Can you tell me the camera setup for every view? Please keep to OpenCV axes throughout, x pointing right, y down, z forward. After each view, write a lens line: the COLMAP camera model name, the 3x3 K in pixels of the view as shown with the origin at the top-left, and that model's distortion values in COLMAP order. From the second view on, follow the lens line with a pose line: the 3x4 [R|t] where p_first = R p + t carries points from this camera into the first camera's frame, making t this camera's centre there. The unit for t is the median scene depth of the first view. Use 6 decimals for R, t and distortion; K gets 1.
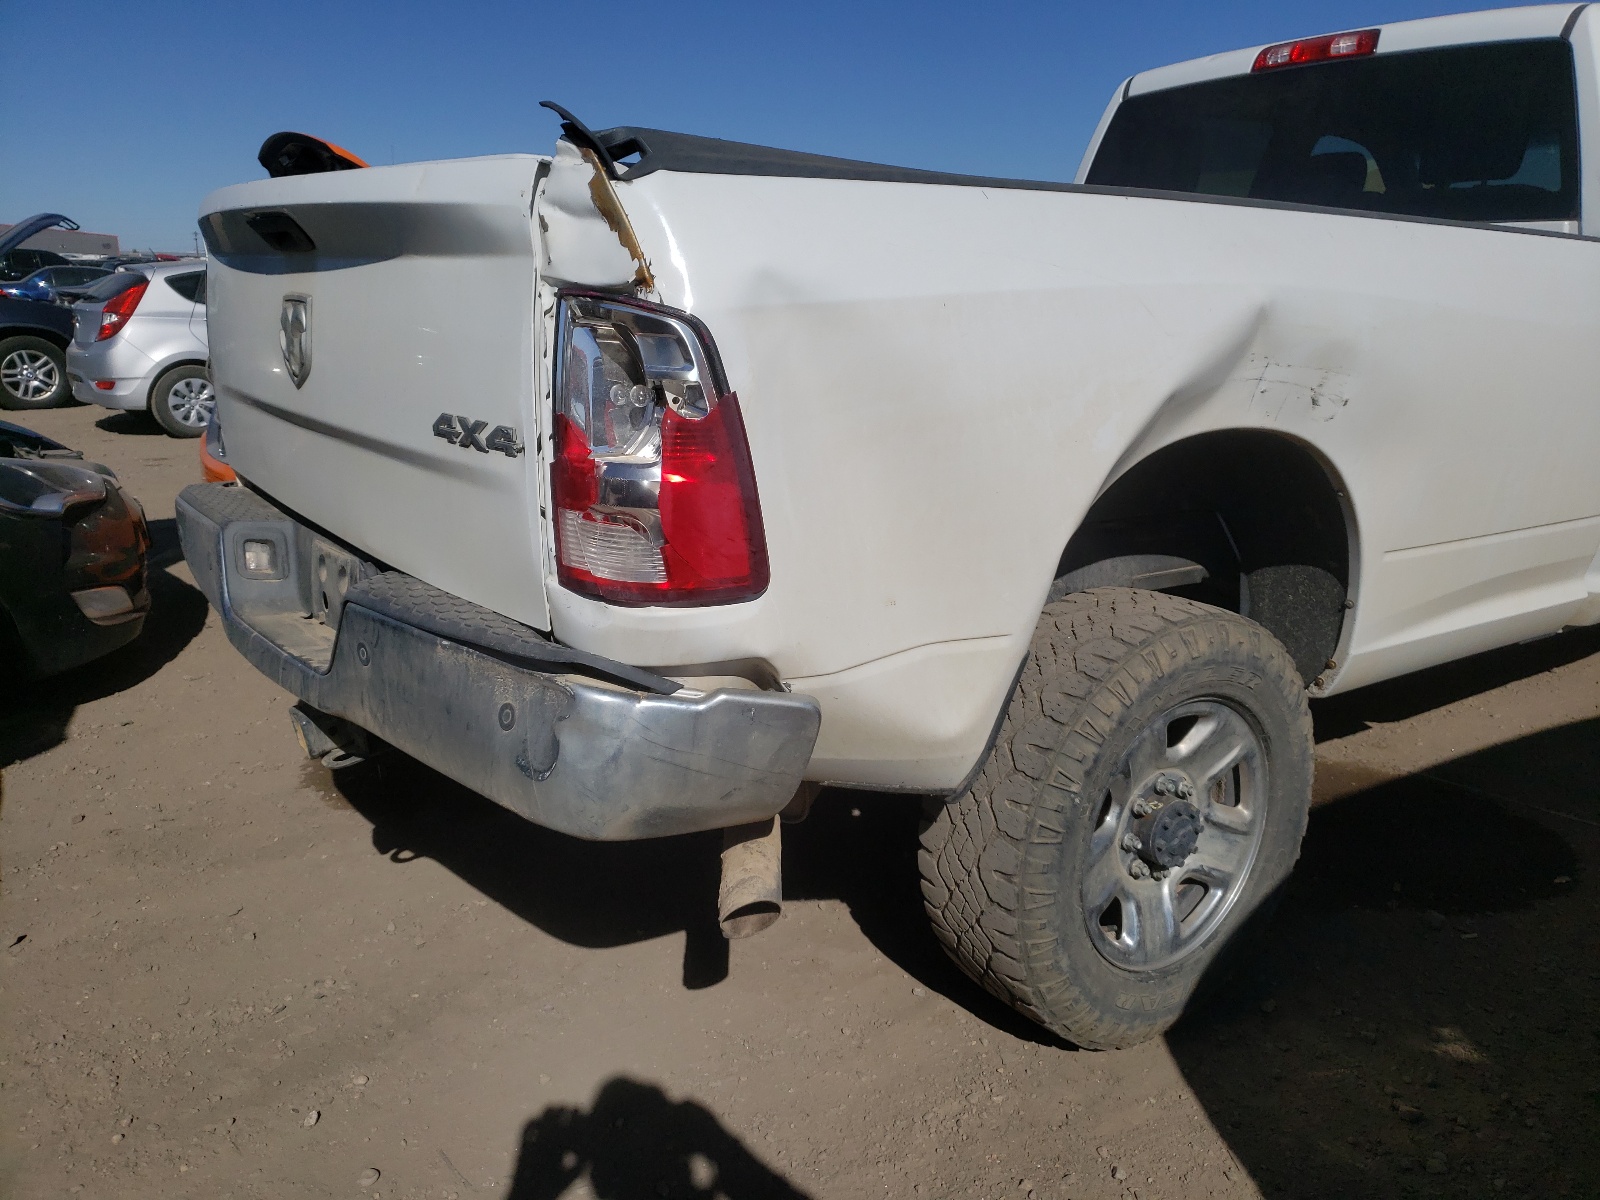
lens RADIAL K [[1225.1, 0, 800.0], [0, 1225.1, 600.0], [0, 0, 1]] dist [-0.010072, -0.012190]
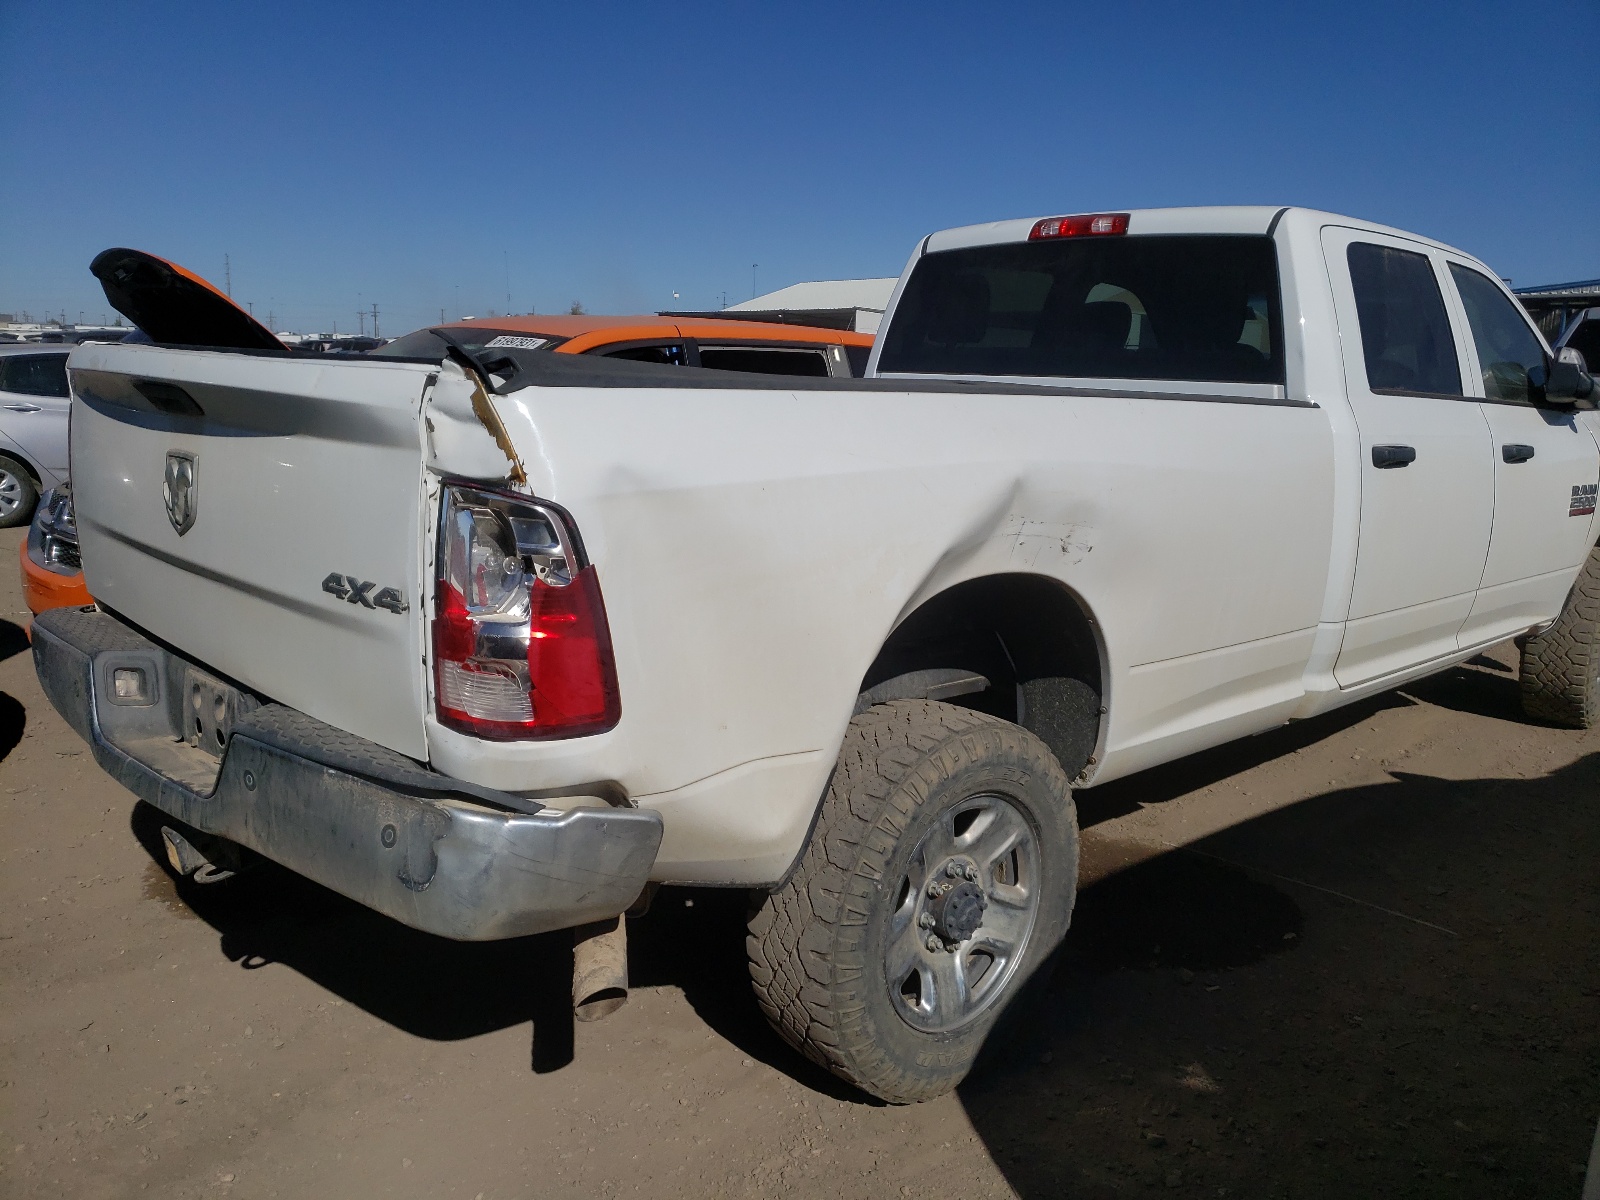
lens RADIAL K [[1212.1, 0, 821.0], [0, 1212.1, 596.2], [0, 0, 1]] dist [0.003456, -0.034679]
pose [[0.987719, -0.002496, 0.156221, -0.010884], [0.013440, 0.997523, -0.069041, -0.035002], [-0.155662, 0.070293, 0.985306, -0.159160]]
